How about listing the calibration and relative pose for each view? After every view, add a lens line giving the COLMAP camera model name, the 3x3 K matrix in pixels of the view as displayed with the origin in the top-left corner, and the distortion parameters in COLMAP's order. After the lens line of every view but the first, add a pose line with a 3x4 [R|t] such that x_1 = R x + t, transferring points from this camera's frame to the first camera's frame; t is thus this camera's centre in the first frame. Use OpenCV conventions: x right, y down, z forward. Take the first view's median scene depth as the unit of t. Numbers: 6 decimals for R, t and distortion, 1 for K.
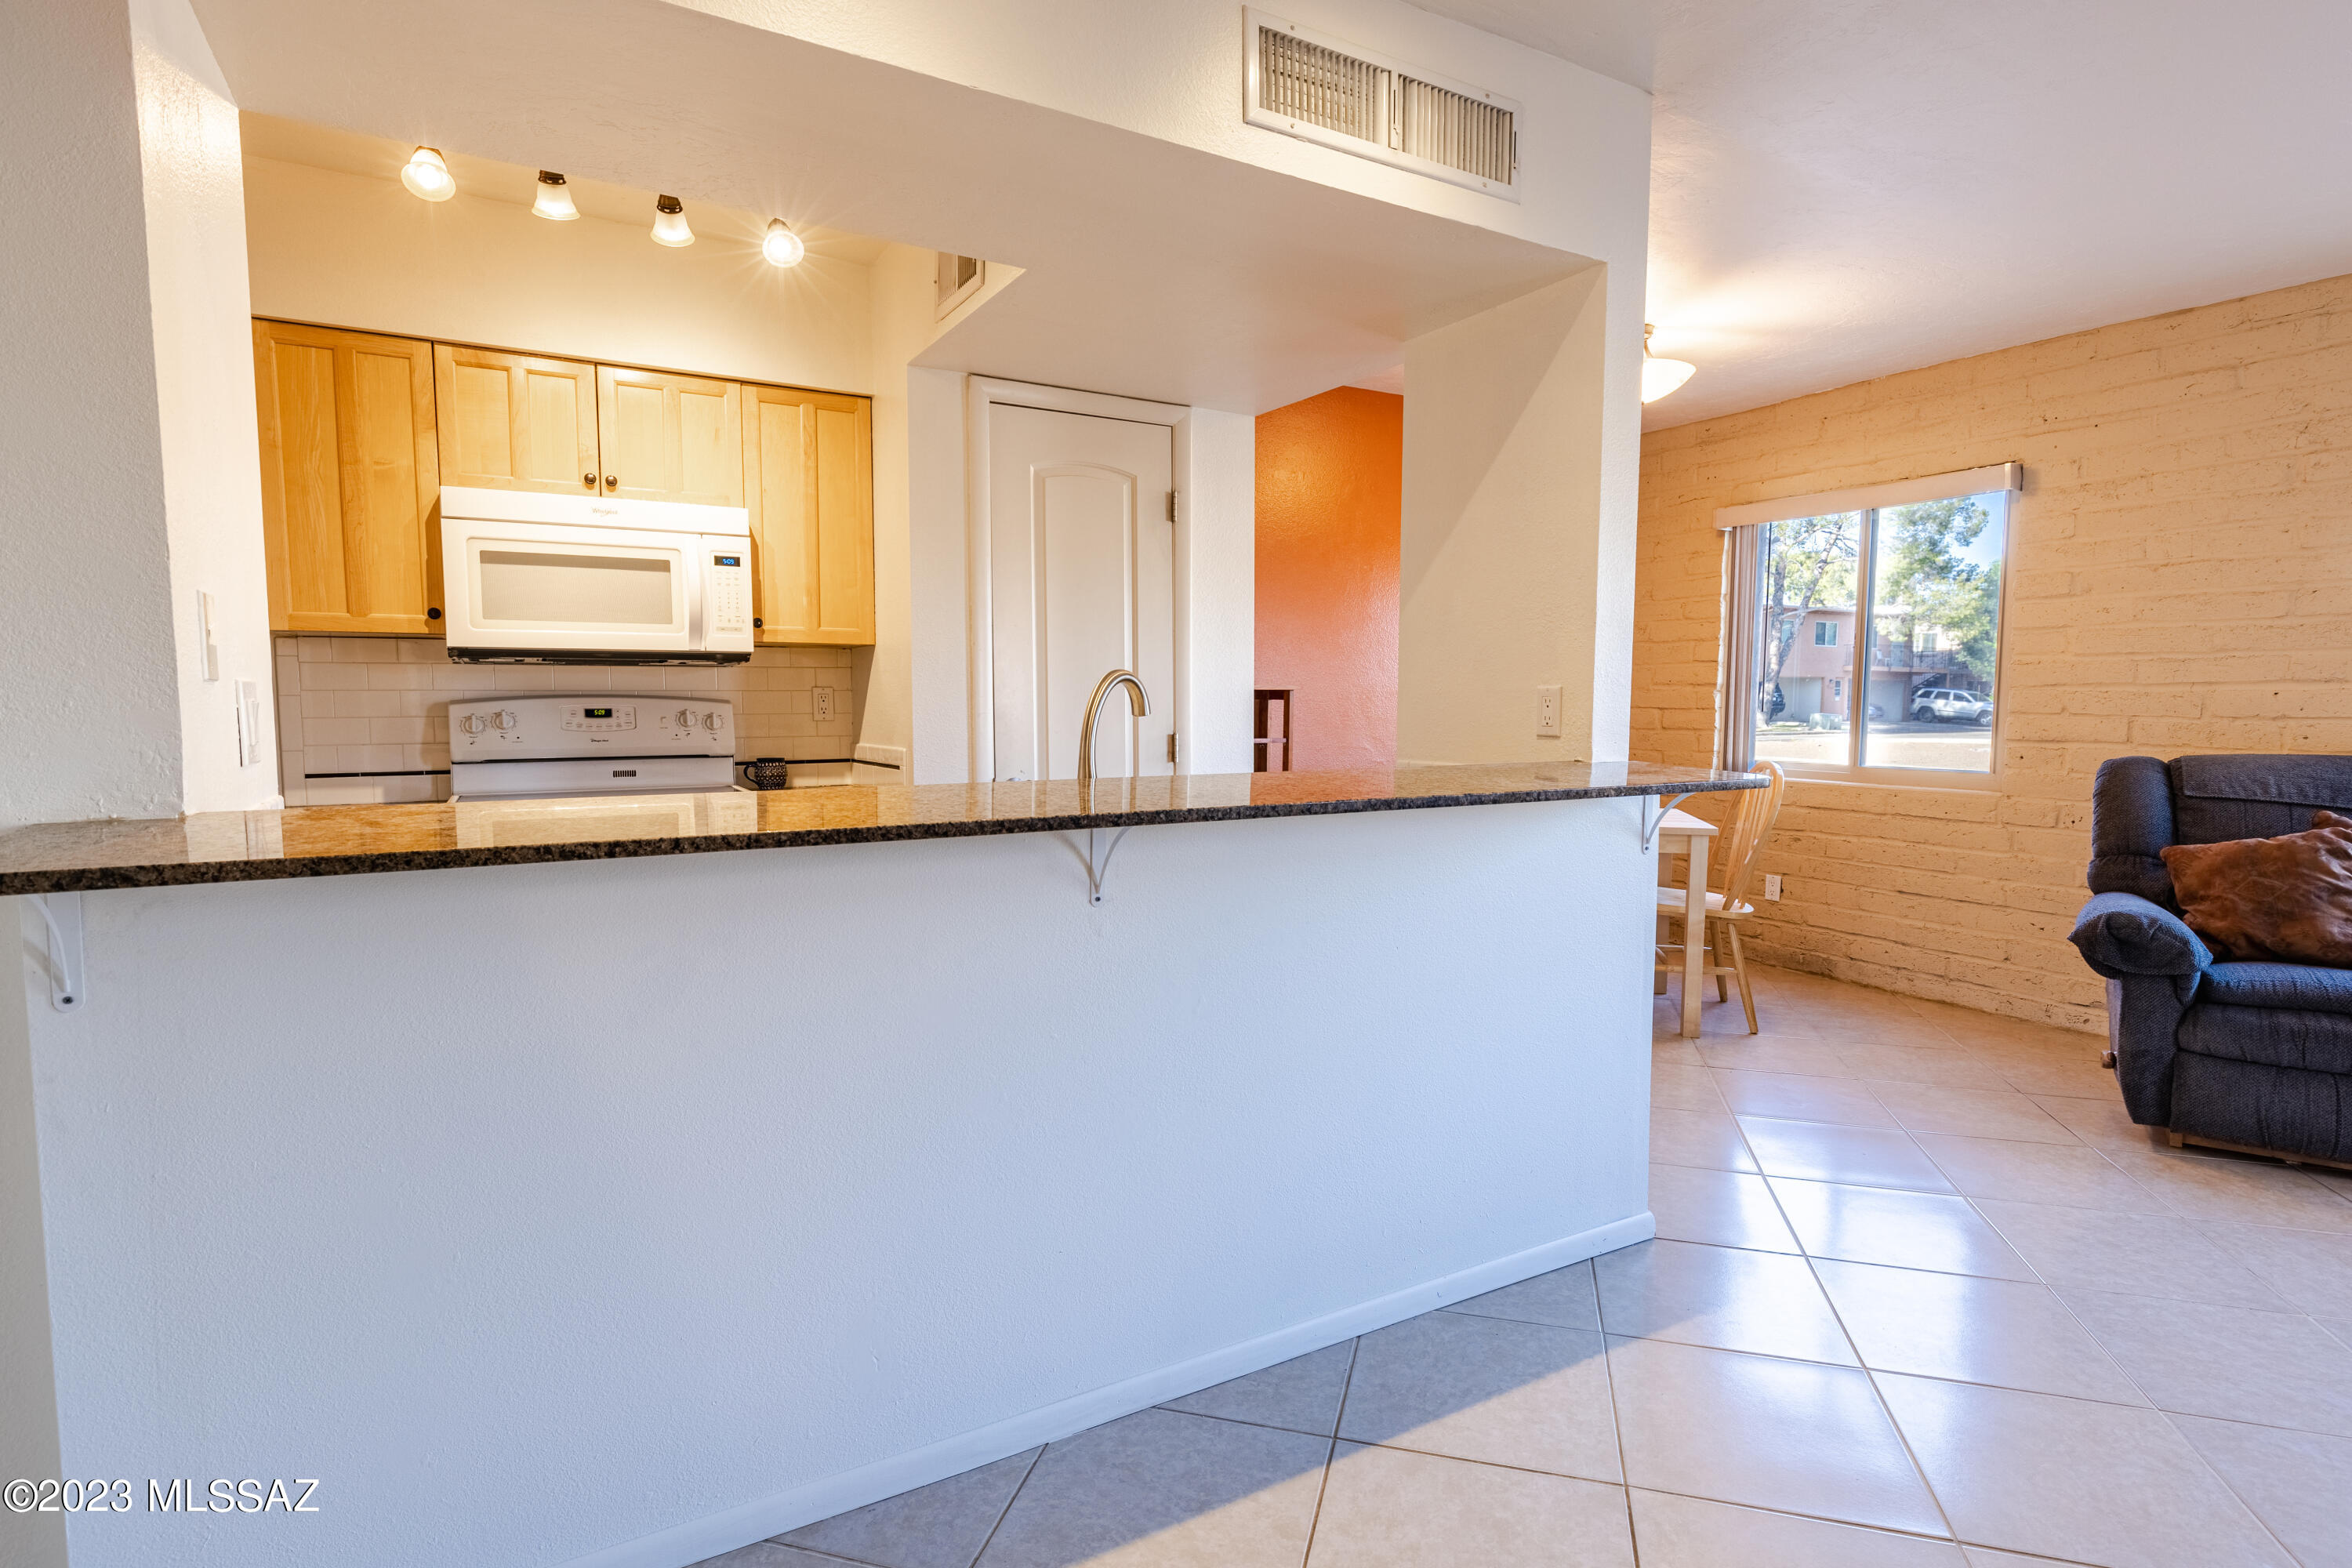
lens RADIAL K [[1178.8, 0, 1187.7], [0, 1178.8, 784.5], [0, 0, 1]] dist [-0.000550, 0.000886]
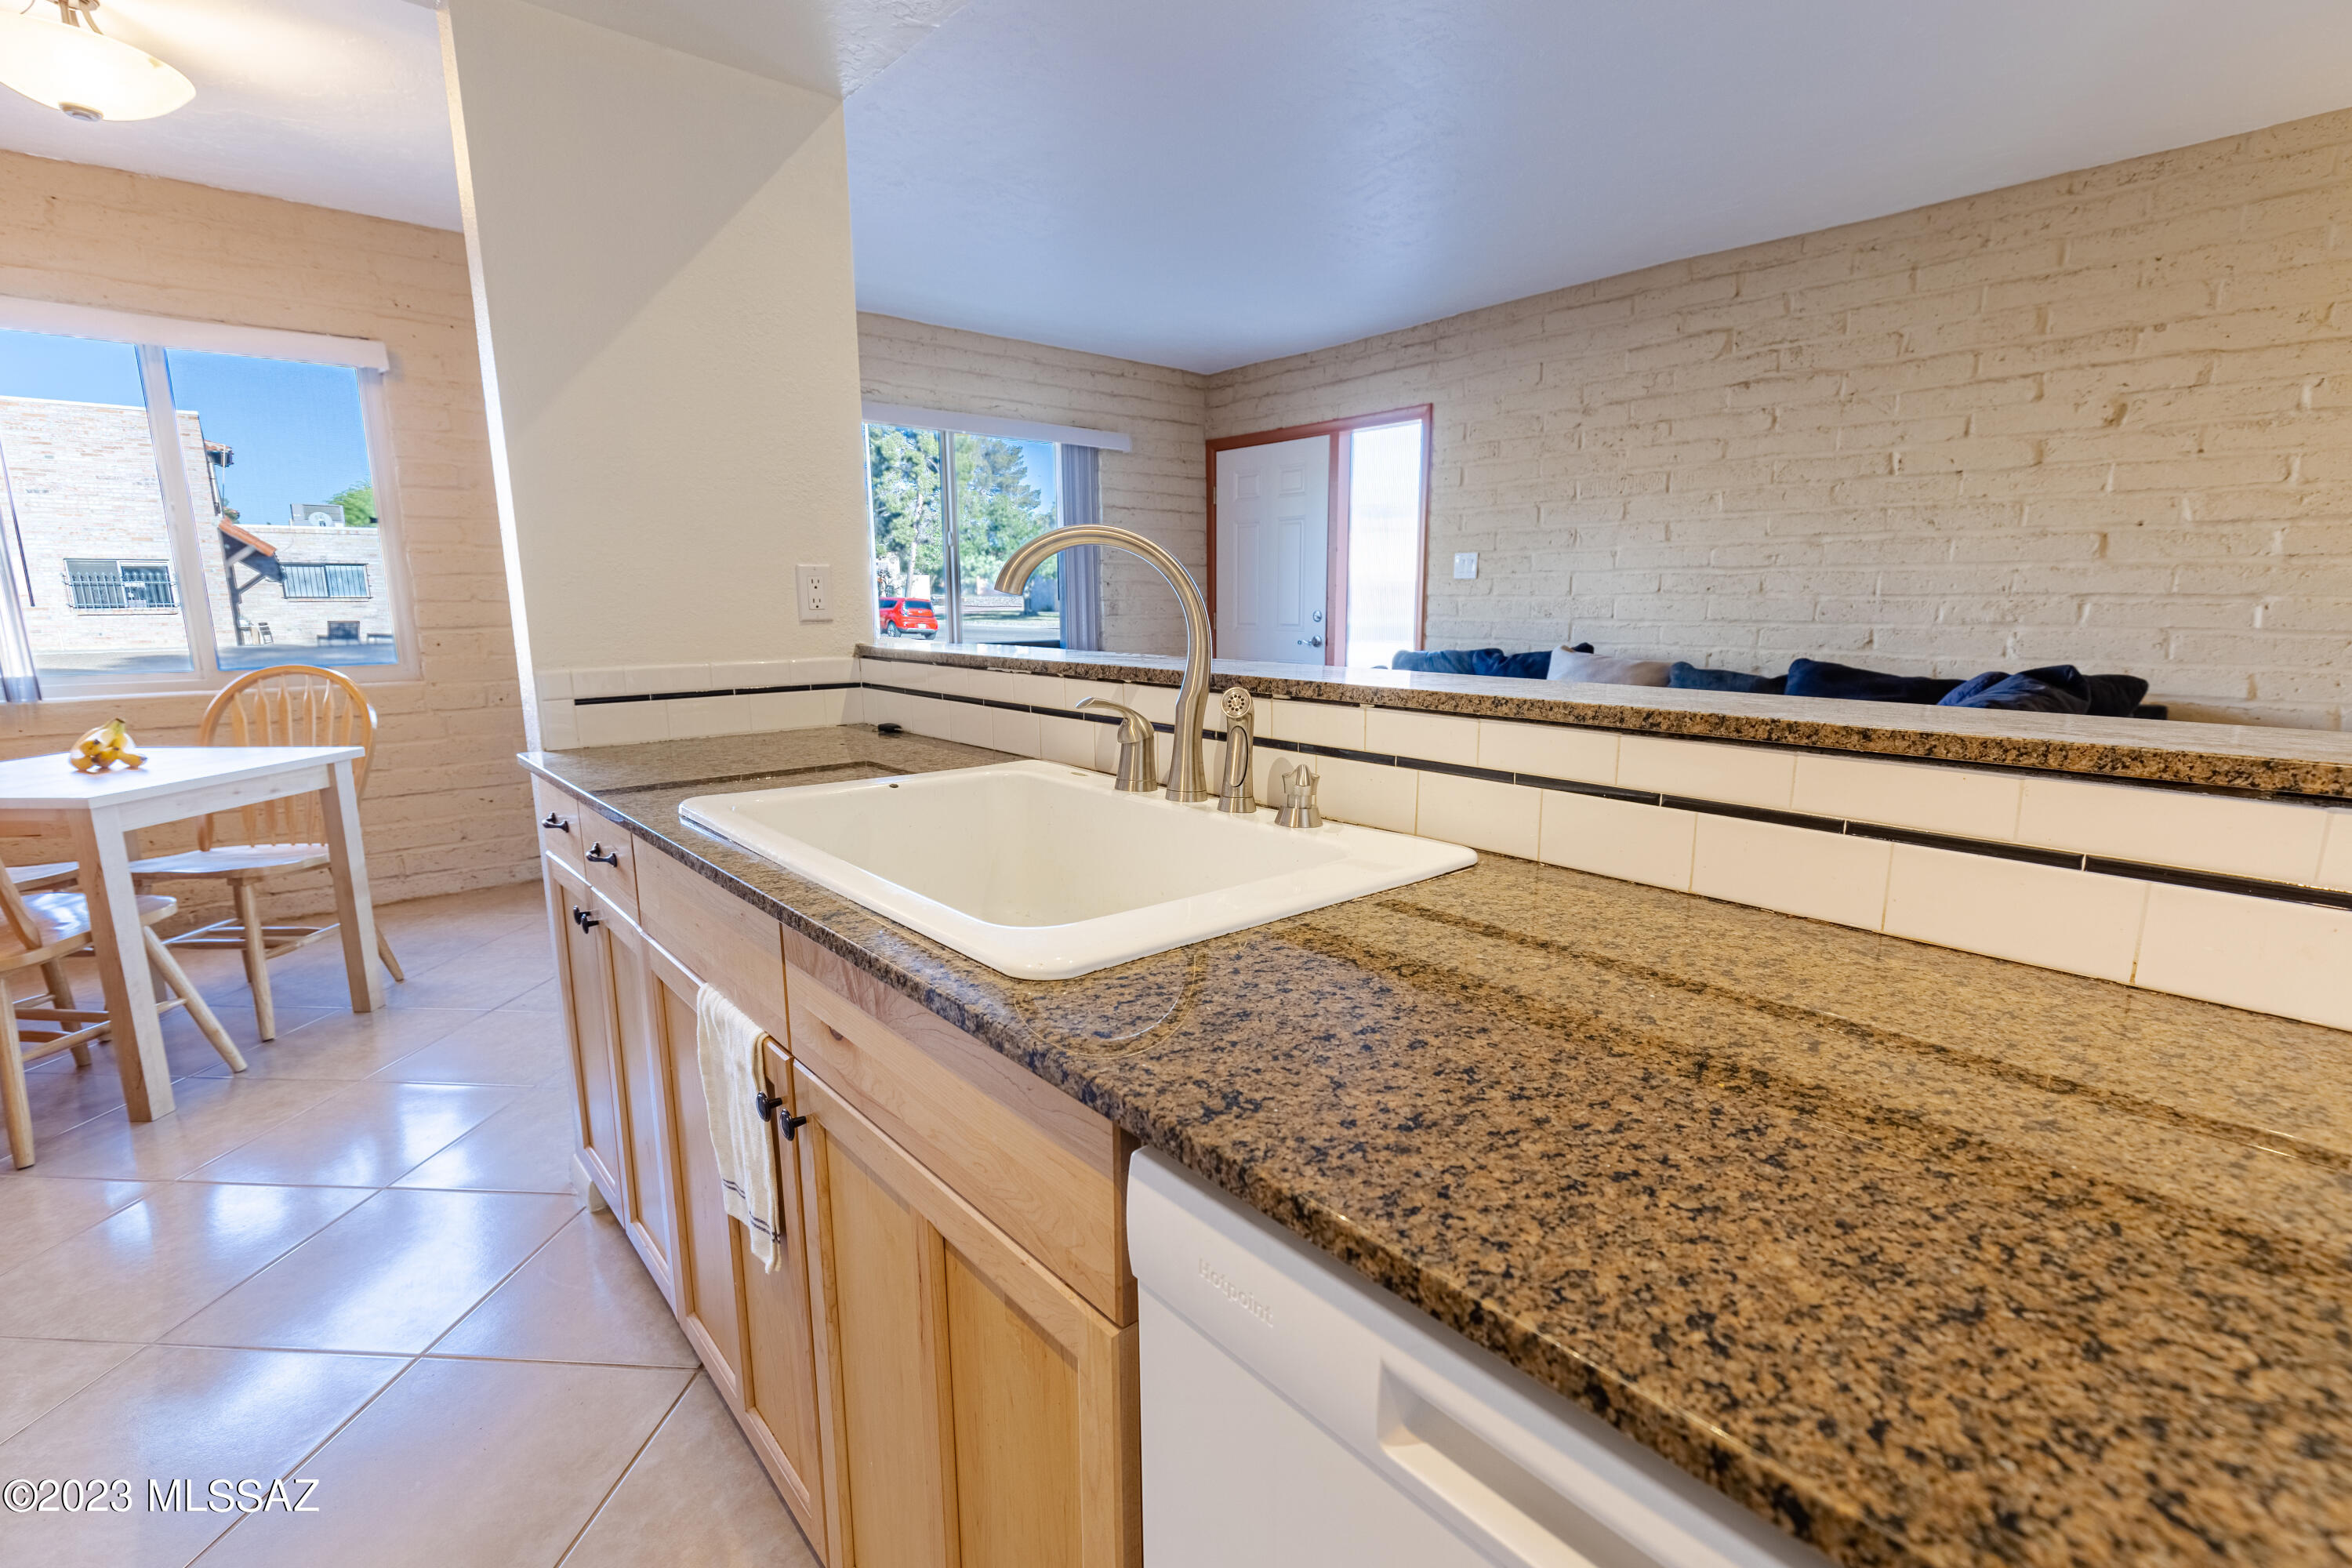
lens RADIAL K [[1068.9, 0, 1183.9], [0, 1068.9, 786.8], [0, 0, 1]] dist [0.002537, 0.001783]
pose [[-0.193232, -0.176805, 0.965091, -0.454841], [0.079097, 0.977621, 0.194937, -0.042652], [-0.977960, 0.114003, -0.174923, 0.706936]]
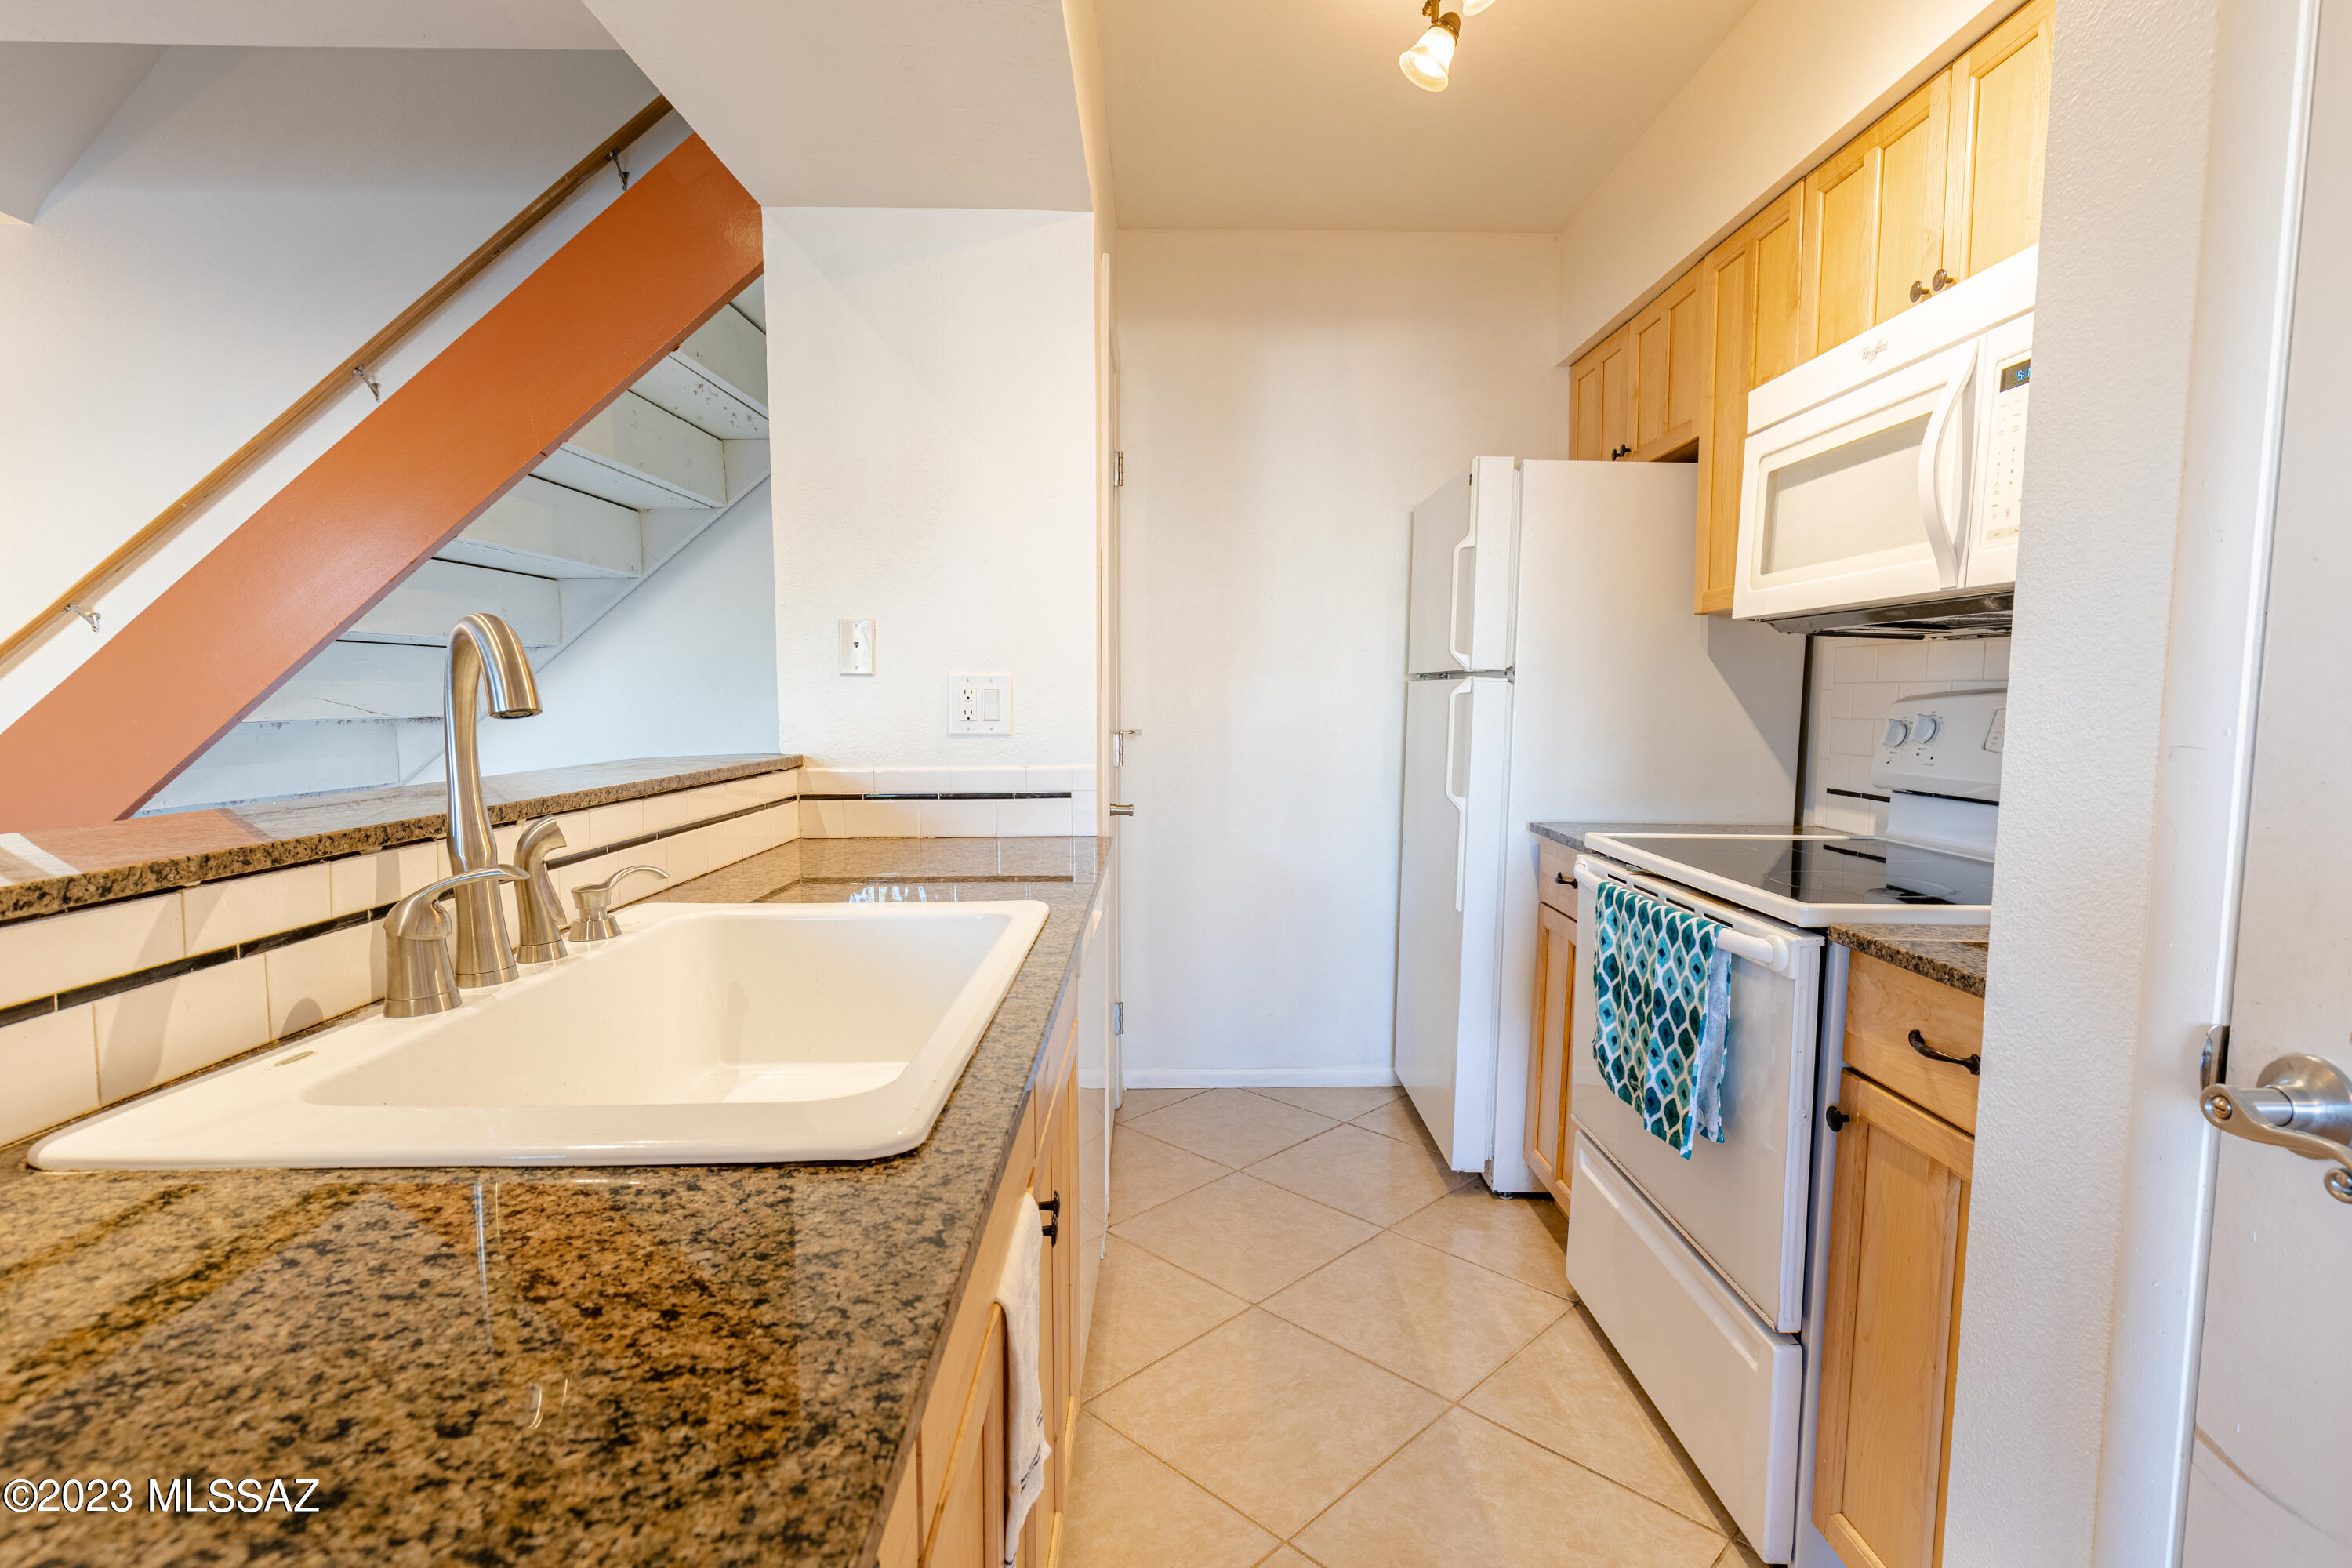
lens RADIAL K [[1178.8, 0, 1192.5], [0, 1178.8, 796.0], [0, 0, 1]] dist [-0.000550, 0.000886]
pose [[-0.472669, 0.069635, -0.878485, 0.146733], [-0.074143, 0.990196, 0.118383, -0.066394], [0.878116, 0.121089, -0.462872, 0.972455]]
